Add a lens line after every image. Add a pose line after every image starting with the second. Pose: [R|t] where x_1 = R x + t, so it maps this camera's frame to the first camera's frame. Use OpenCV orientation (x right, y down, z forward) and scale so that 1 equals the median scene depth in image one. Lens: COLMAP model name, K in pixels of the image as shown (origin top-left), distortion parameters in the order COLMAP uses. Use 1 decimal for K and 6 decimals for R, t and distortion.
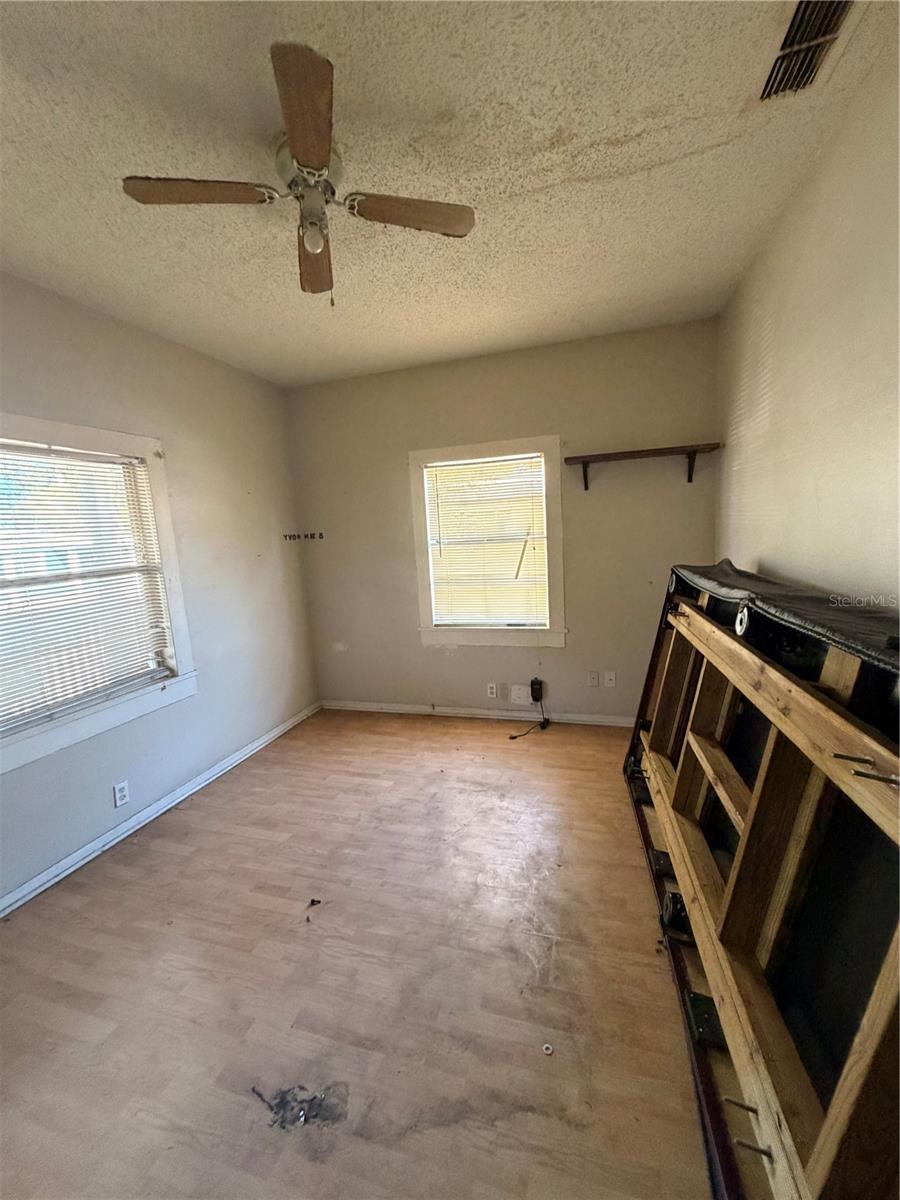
lens RADIAL K [[479.8, 0, 452.2], [0, 479.8, 595.8], [0, 0, 1]] dist [-0.001102, 0.000596]
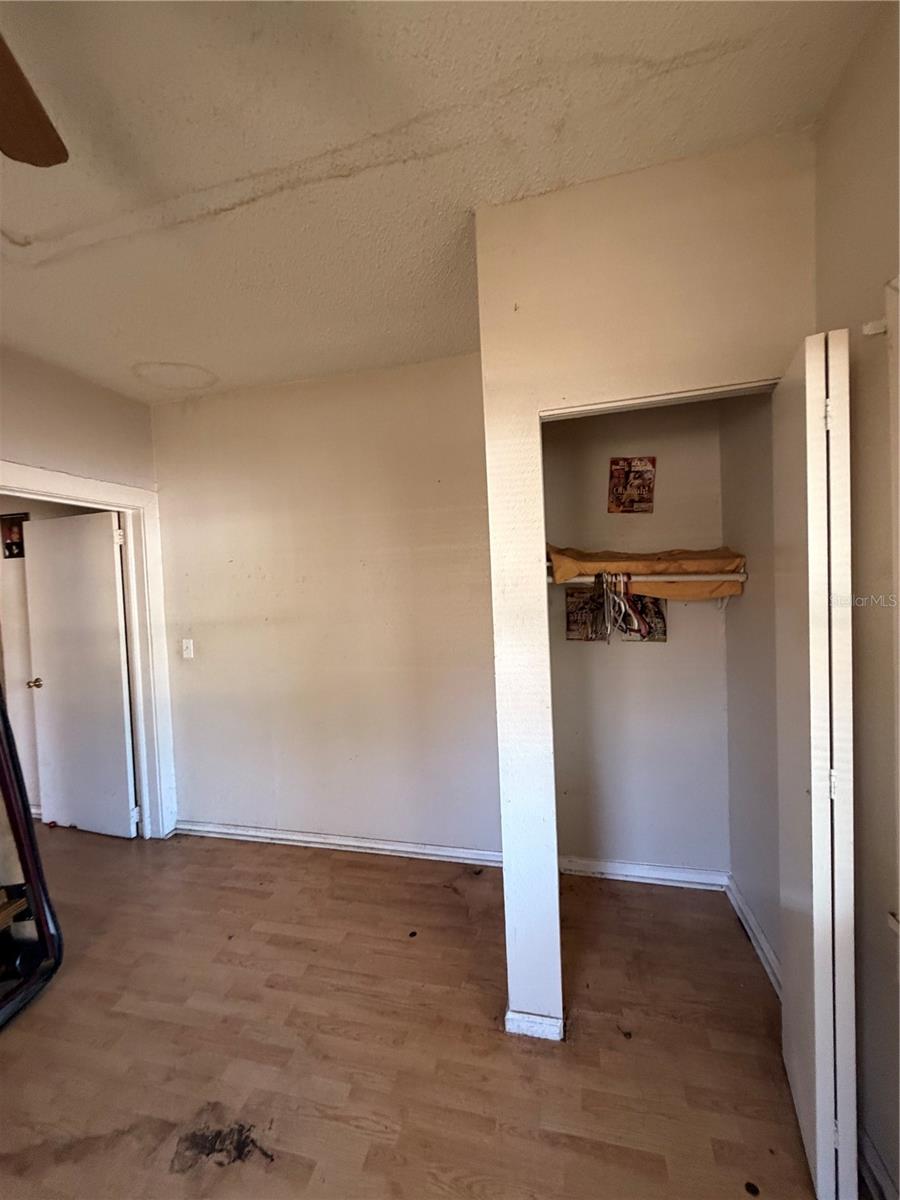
lens RADIAL K [[479.8, 0, 451.1], [0, 479.8, 594.4], [0, 0, 1]] dist [-0.001102, 0.000596]
pose [[-0.993531, 0.100355, -0.053142, -0.434581], [0.089451, 0.979925, 0.178174, -0.113895], [0.069956, 0.172268, -0.982563, 0.925561]]
